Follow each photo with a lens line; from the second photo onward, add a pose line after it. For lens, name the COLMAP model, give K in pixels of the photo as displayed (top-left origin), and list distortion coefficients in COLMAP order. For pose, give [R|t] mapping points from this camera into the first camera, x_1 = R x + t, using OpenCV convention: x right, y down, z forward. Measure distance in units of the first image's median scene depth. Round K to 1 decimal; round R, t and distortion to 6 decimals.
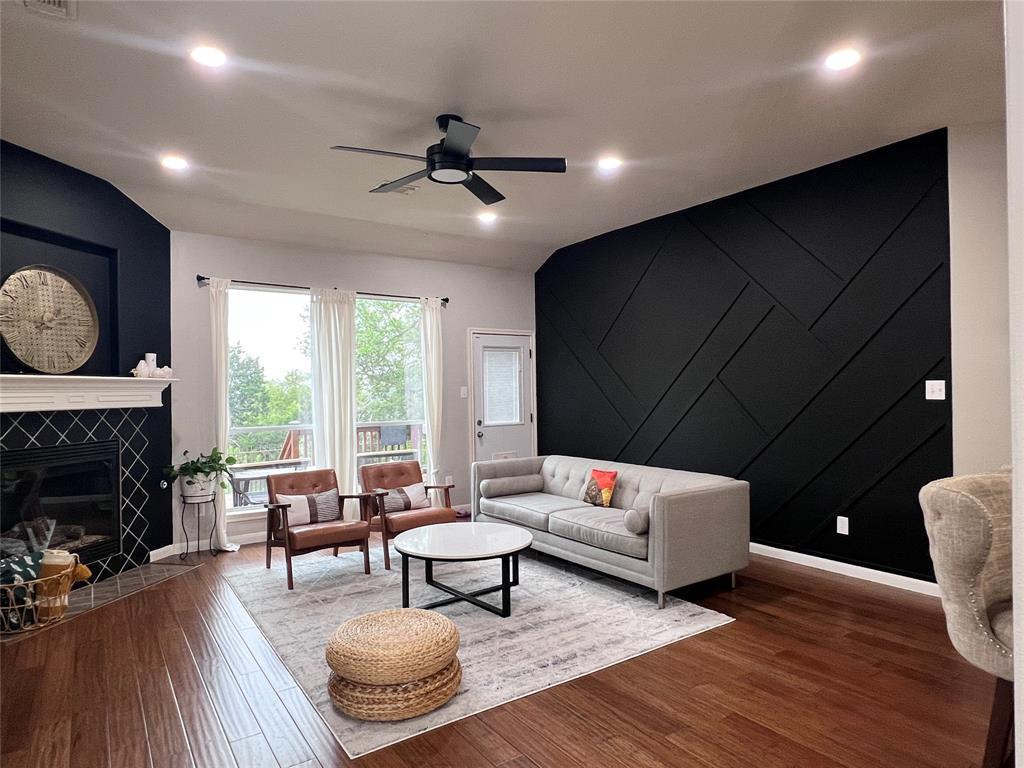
lens RADIAL K [[618.2, 0, 512.0], [0, 618.2, 384.0], [0, 0, 1]] dist [-0.008546, -0.001394]
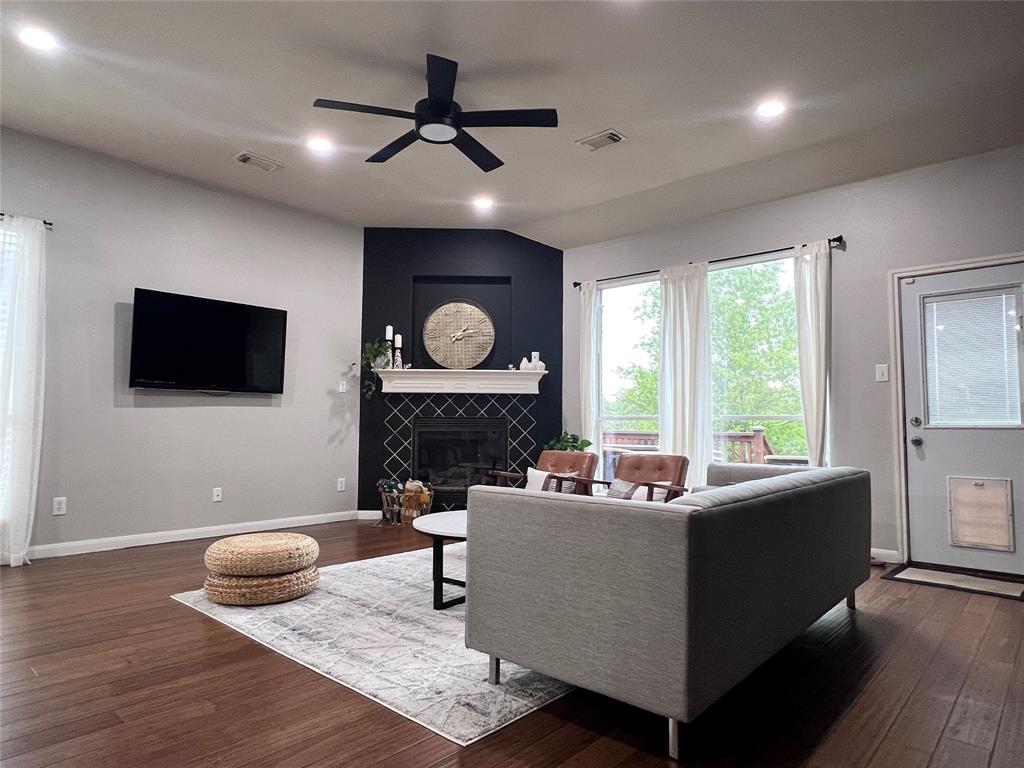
lens RADIAL K [[618.2, 0, 512.0], [0, 618.2, 384.0], [0, 0, 1]] dist [-0.008546, -0.001394]
pose [[0.230168, -0.047675, -0.971982, 0.691847], [-0.001305, 0.998783, -0.049298, 0.086087], [0.973150, 0.012615, 0.229826, 0.722168]]
